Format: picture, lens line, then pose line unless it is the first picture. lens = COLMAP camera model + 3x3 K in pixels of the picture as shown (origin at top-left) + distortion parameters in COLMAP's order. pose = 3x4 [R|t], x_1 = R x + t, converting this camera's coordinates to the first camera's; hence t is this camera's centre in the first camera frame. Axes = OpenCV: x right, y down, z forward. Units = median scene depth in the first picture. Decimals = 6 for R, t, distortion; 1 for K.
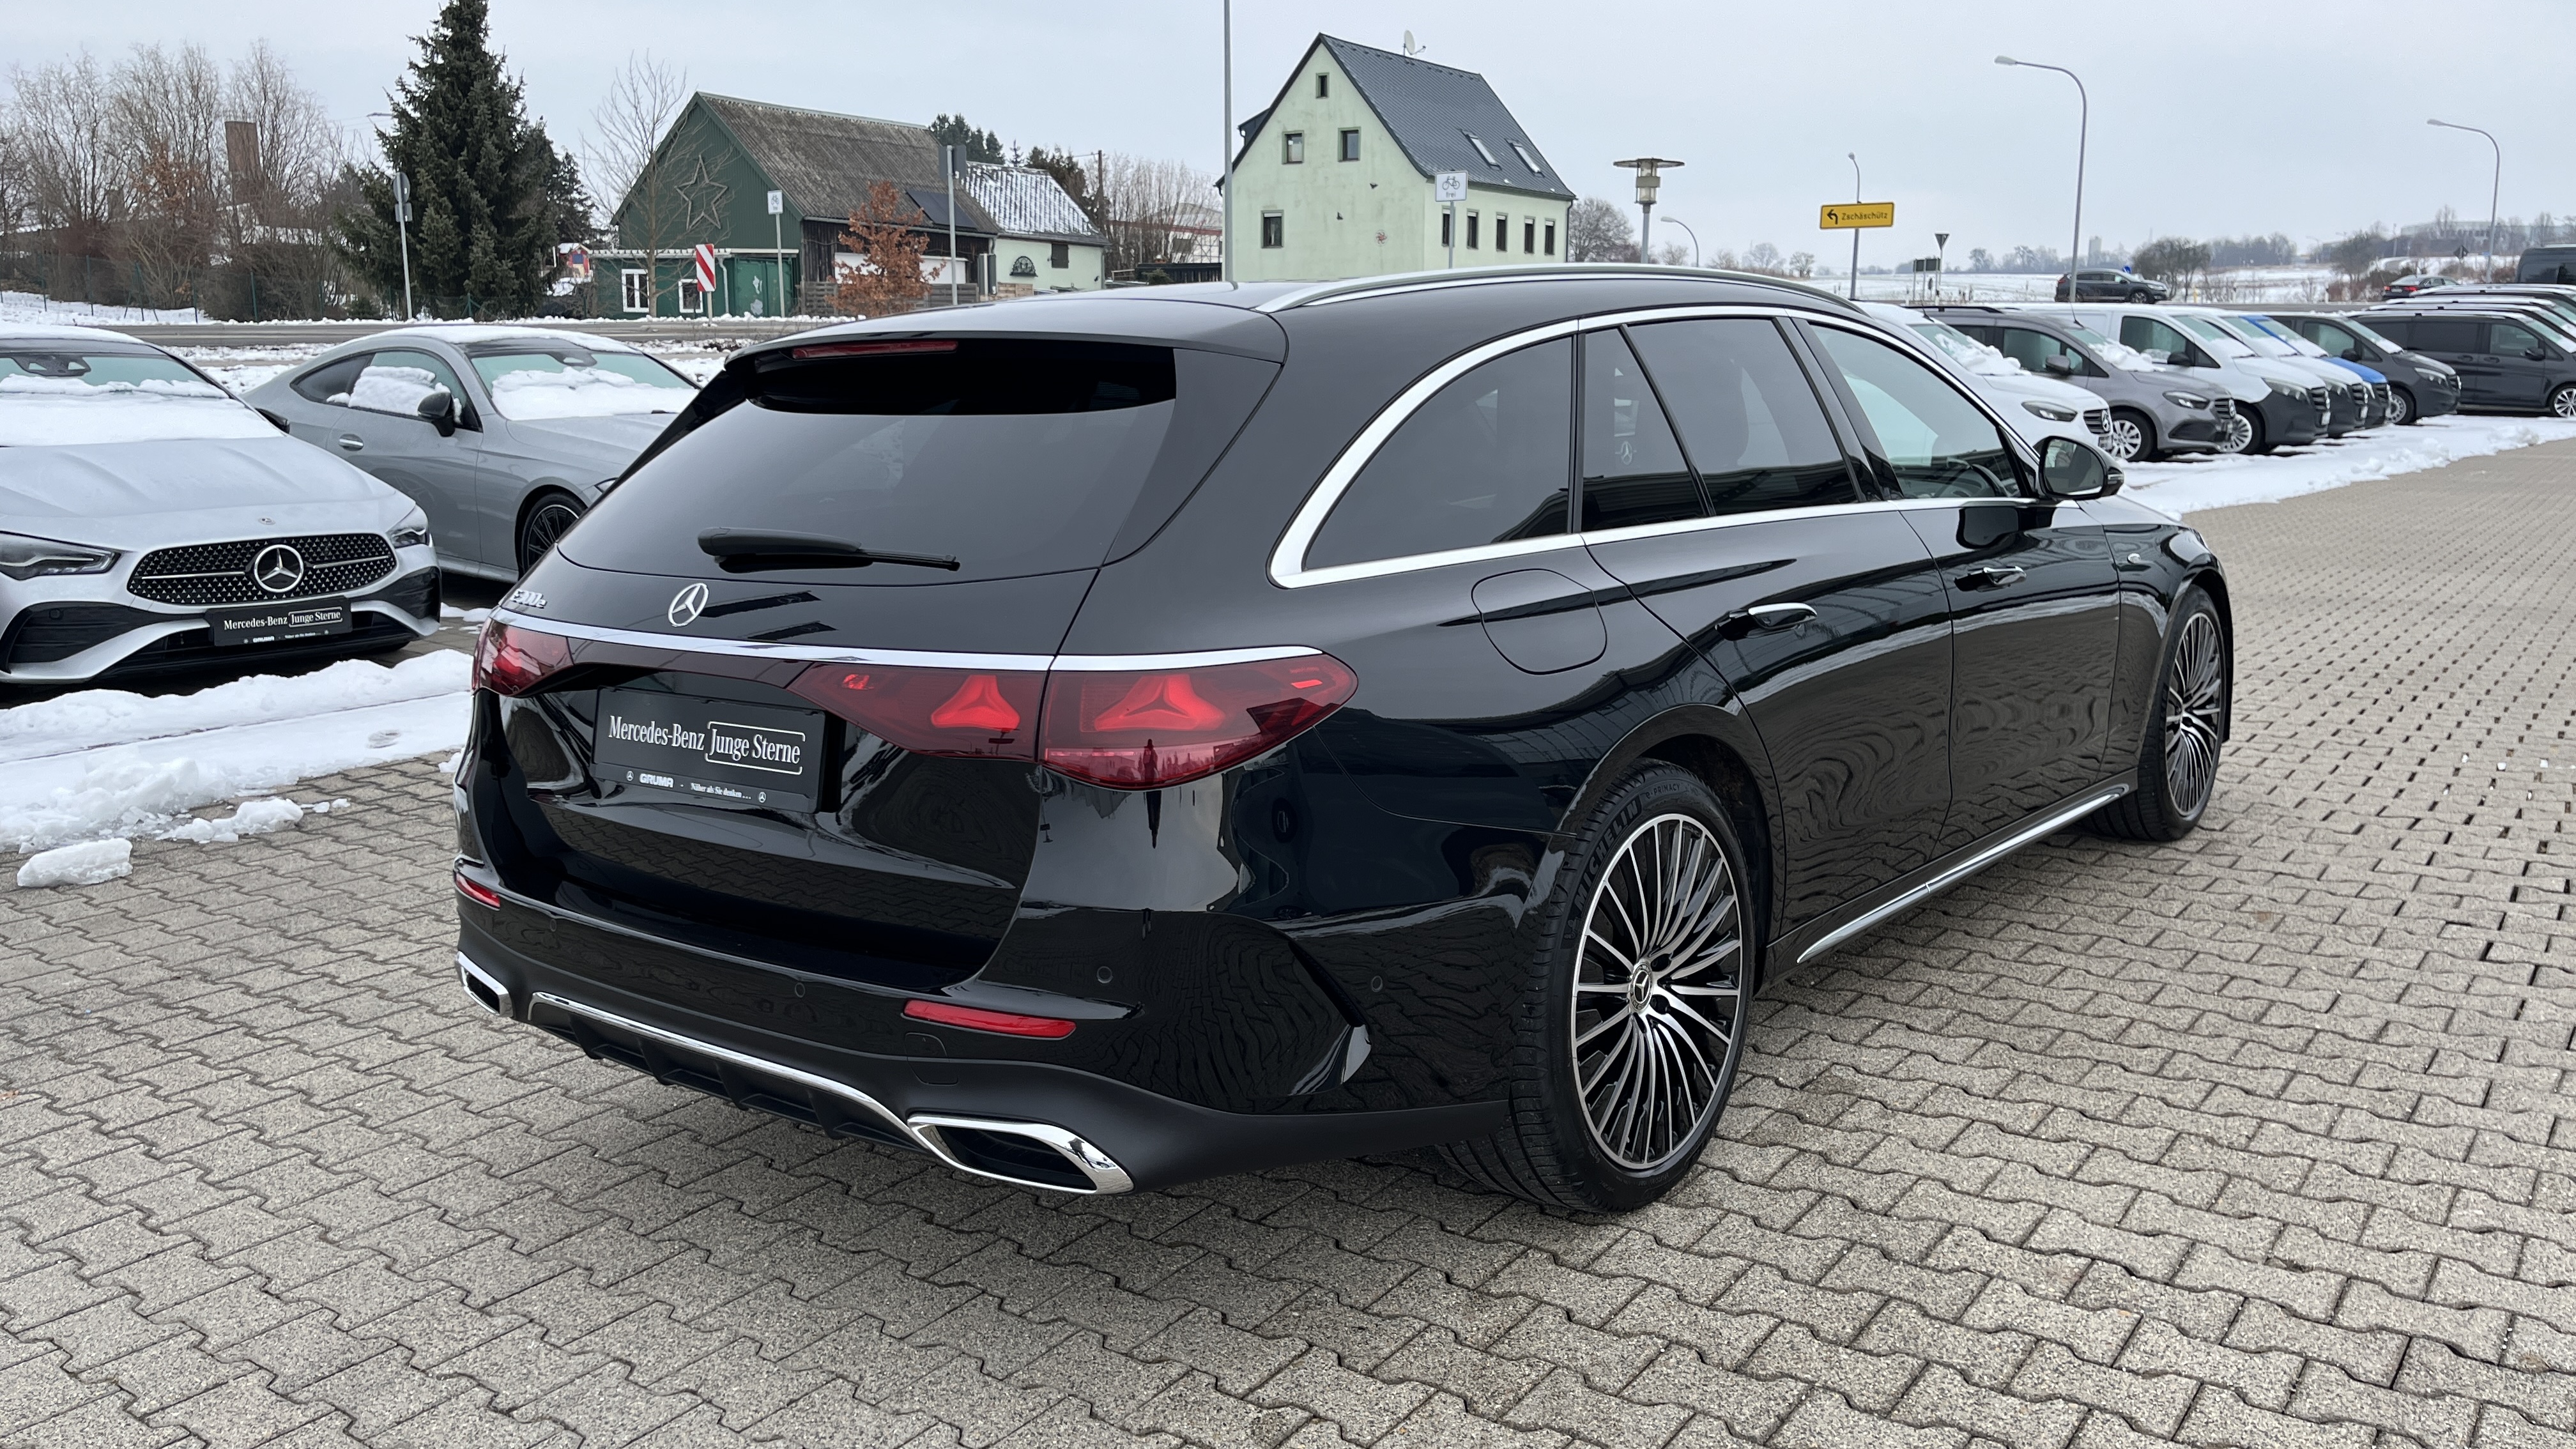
lens RADIAL K [[1944.3, 0, 1298.2], [0, 1944.3, 733.7], [0, 0, 1]] dist [0.079269, -0.104390]
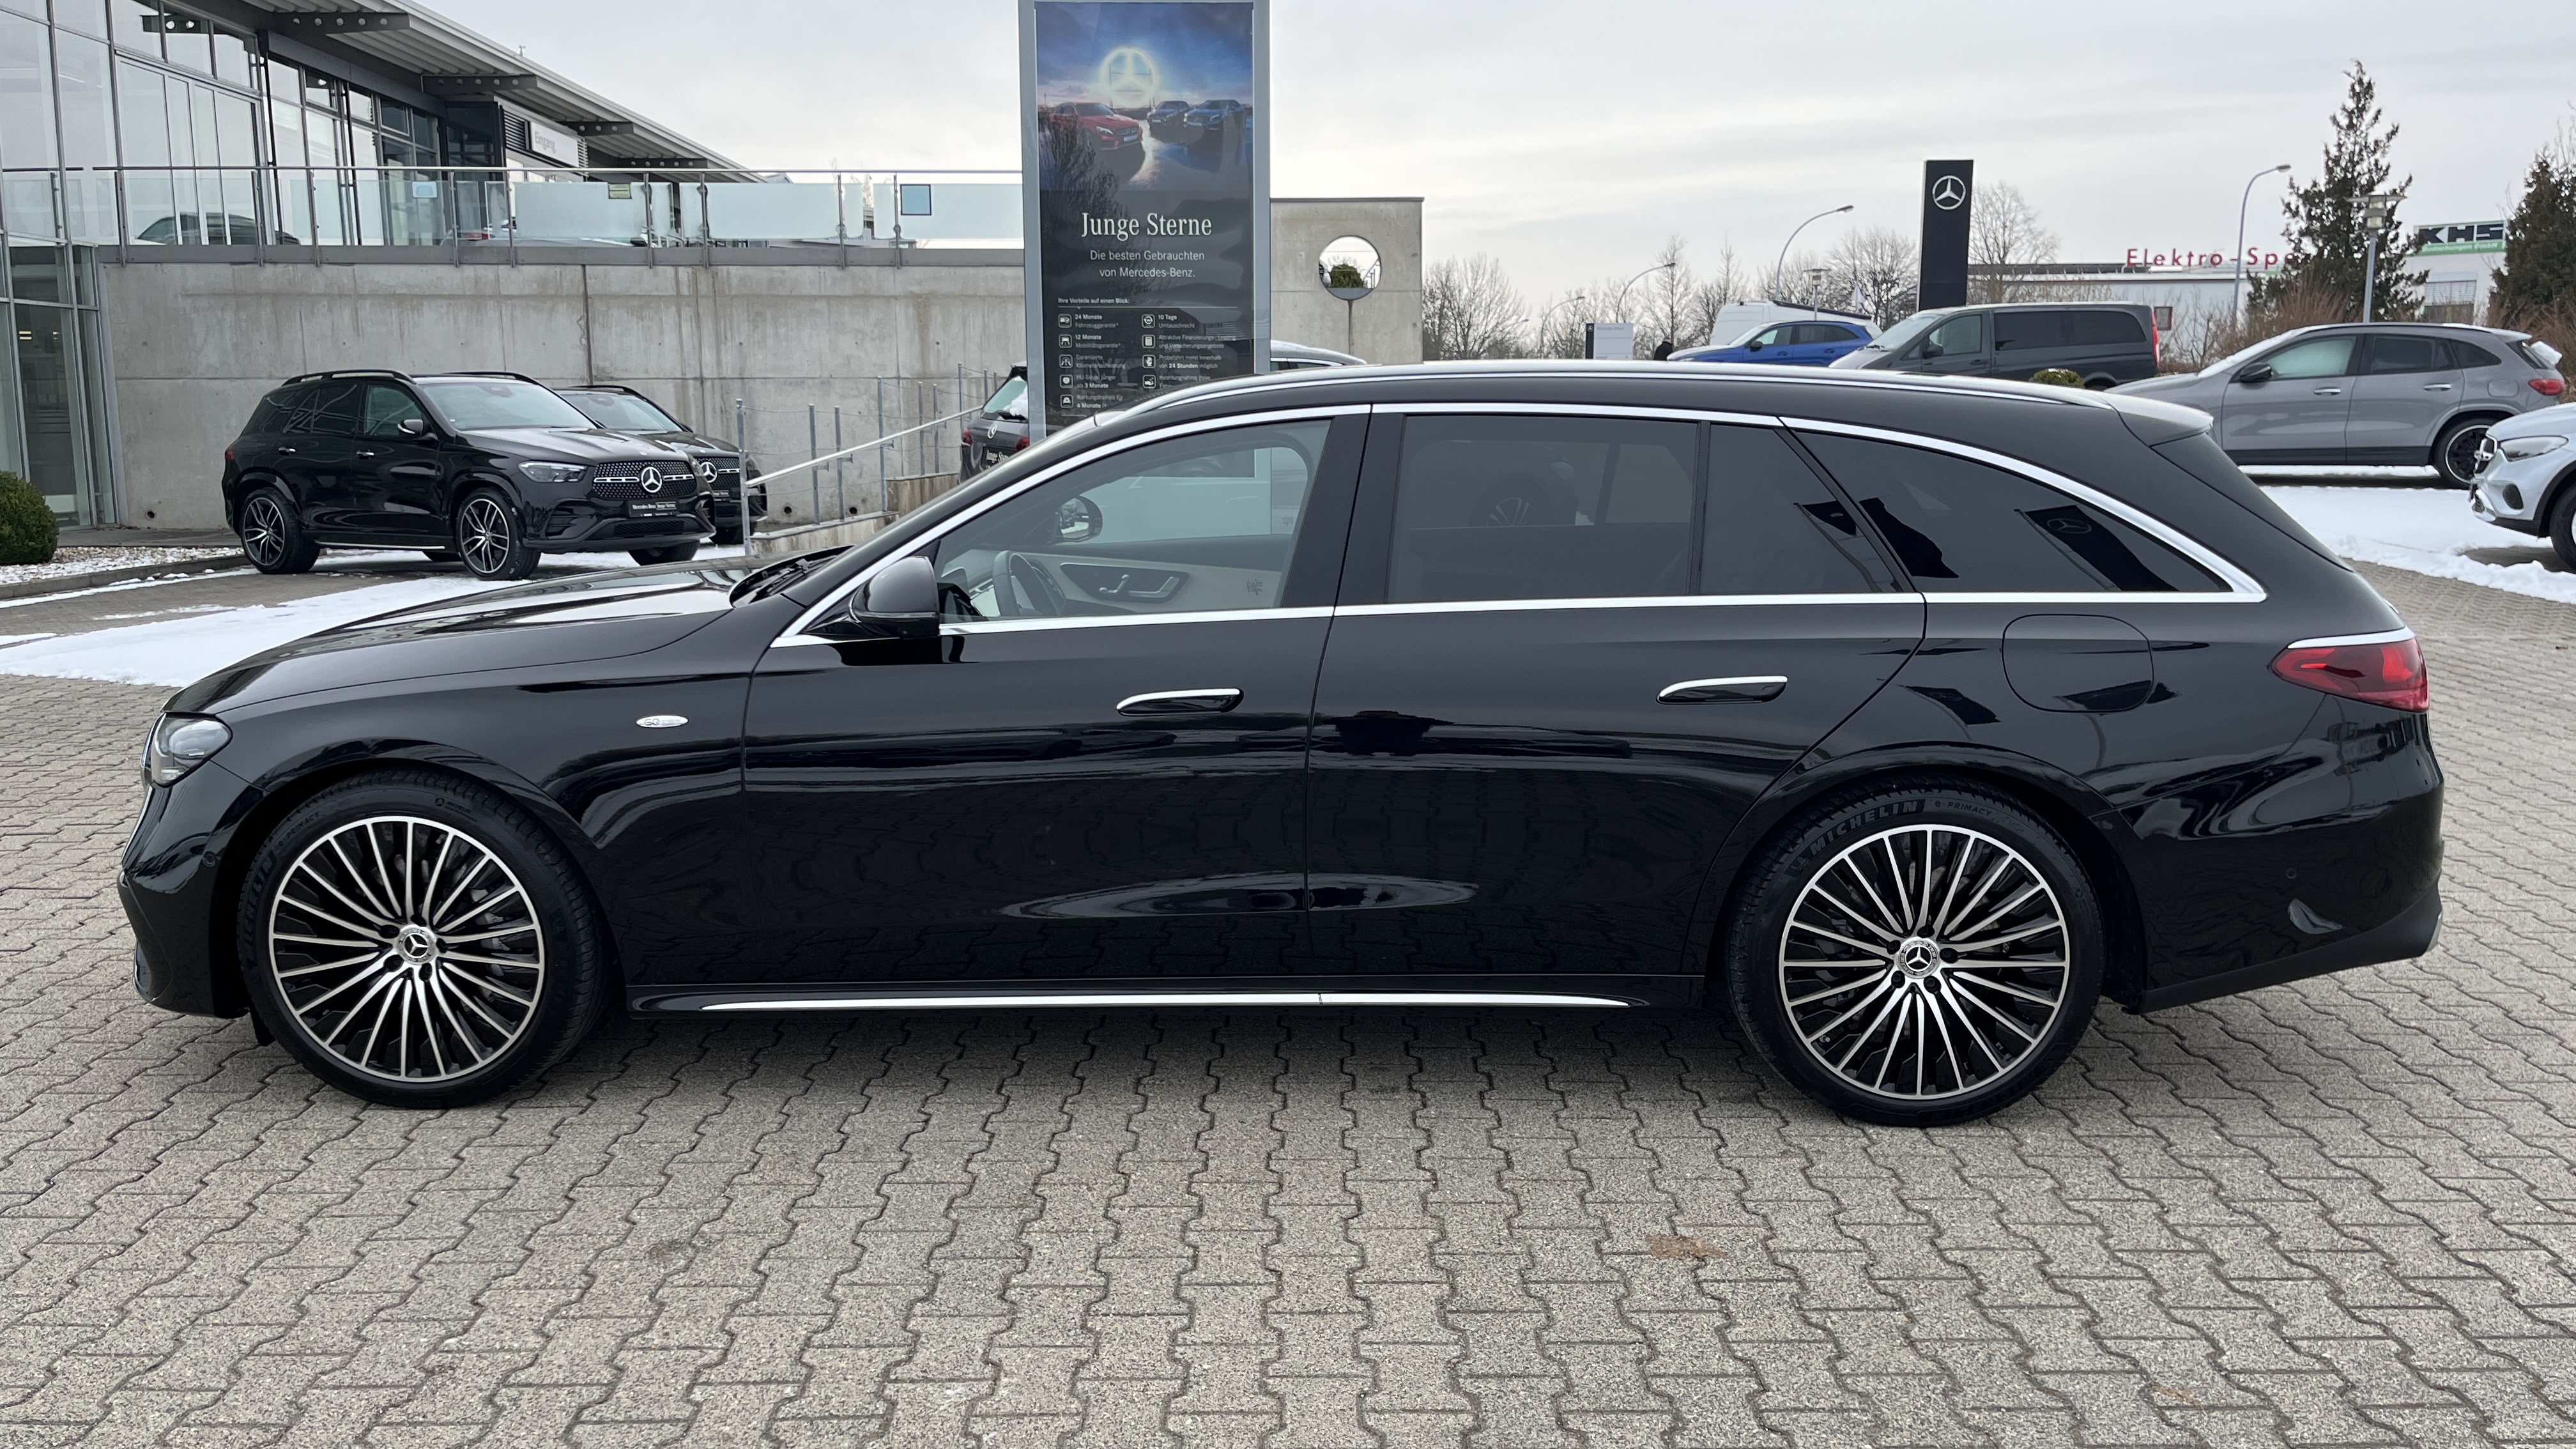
lens RADIAL K [[1931.3, 0, 1275.2], [0, 1931.3, 764.8], [0, 0, 1]] dist [0.074489, -0.102184]
pose [[-0.590101, -0.139206, 0.795238, -0.976291], [0.158227, 0.945977, 0.283004, -0.441540], [-0.791673, 0.292829, -0.536195, 2.247244]]
